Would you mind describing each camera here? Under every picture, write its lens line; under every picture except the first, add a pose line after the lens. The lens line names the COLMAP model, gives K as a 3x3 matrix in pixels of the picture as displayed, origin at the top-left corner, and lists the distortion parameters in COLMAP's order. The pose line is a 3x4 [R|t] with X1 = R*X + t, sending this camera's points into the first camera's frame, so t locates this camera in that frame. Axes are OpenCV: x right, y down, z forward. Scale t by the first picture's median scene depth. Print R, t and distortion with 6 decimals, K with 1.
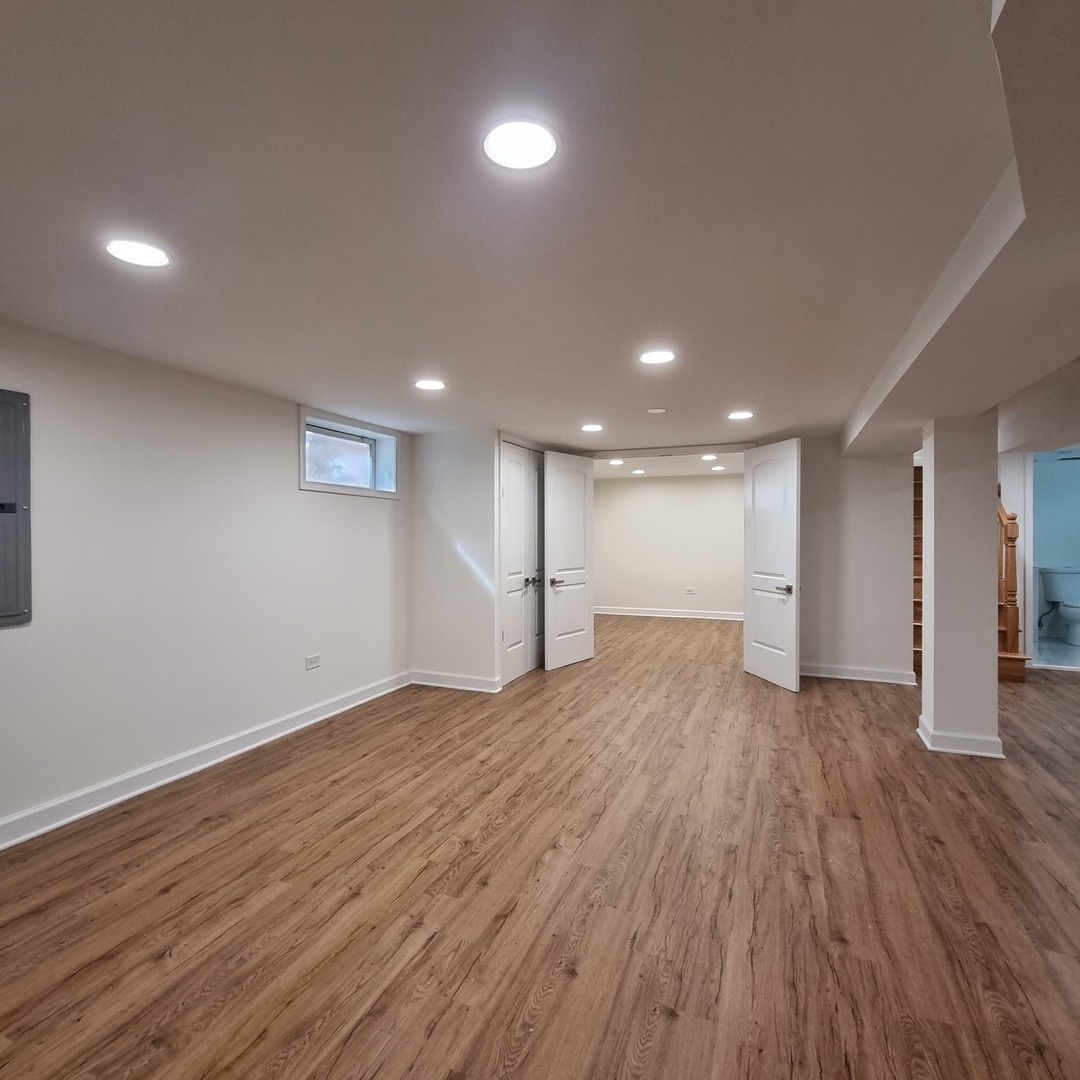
lens RADIAL K [[589.4, 0, 540.3], [0, 589.4, 534.5], [0, 0, 1]] dist [0.002620, -0.000606]
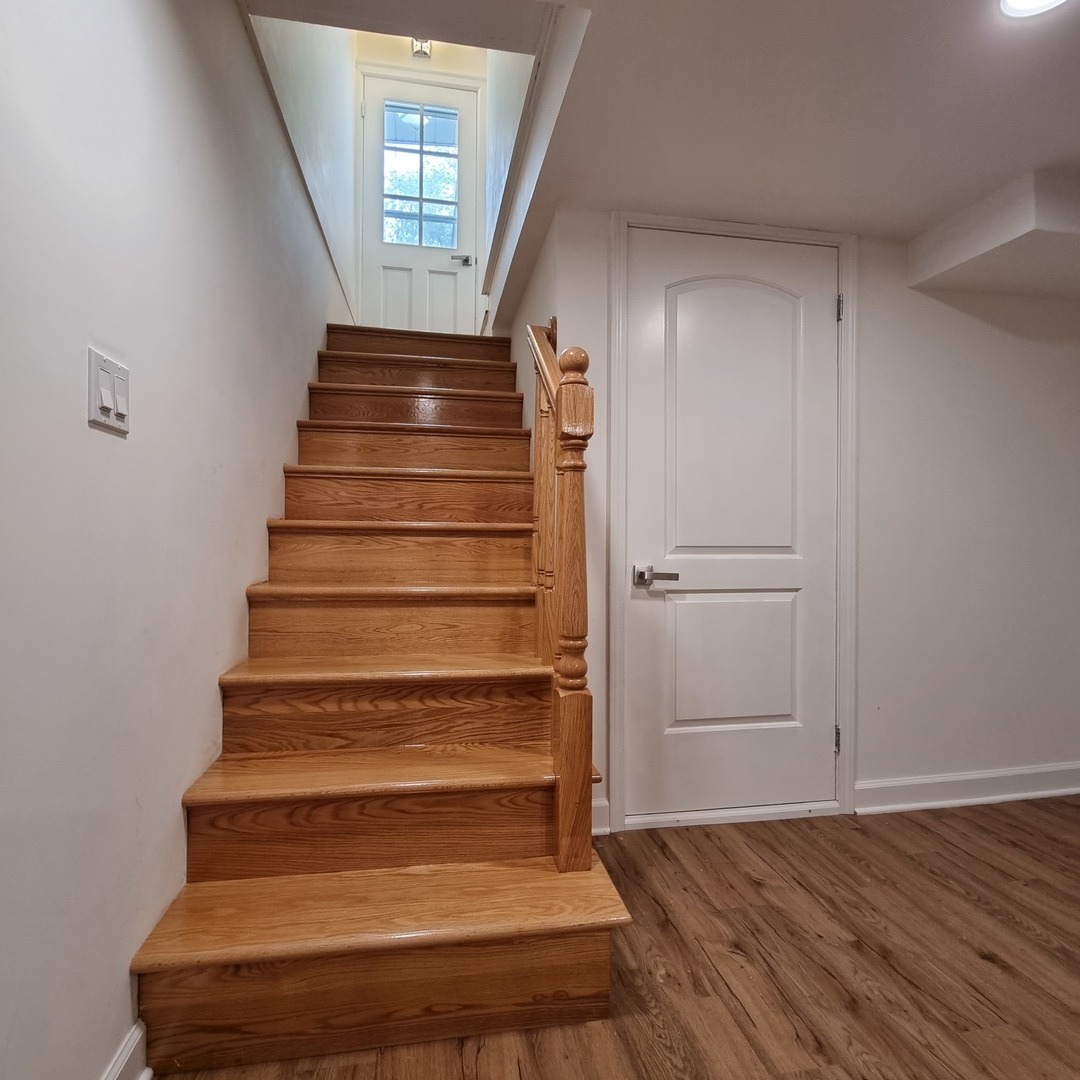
lens RADIAL K [[589.4, 0, 536.2], [0, 589.4, 541.1], [0, 0, 1]] dist [0.002620, -0.000606]
pose [[0.841486, 0.006092, 0.540245, 0.639437], [-0.006264, 0.999979, -0.001519, 0.052889], [-0.540243, -0.002105, 0.841506, 0.783016]]
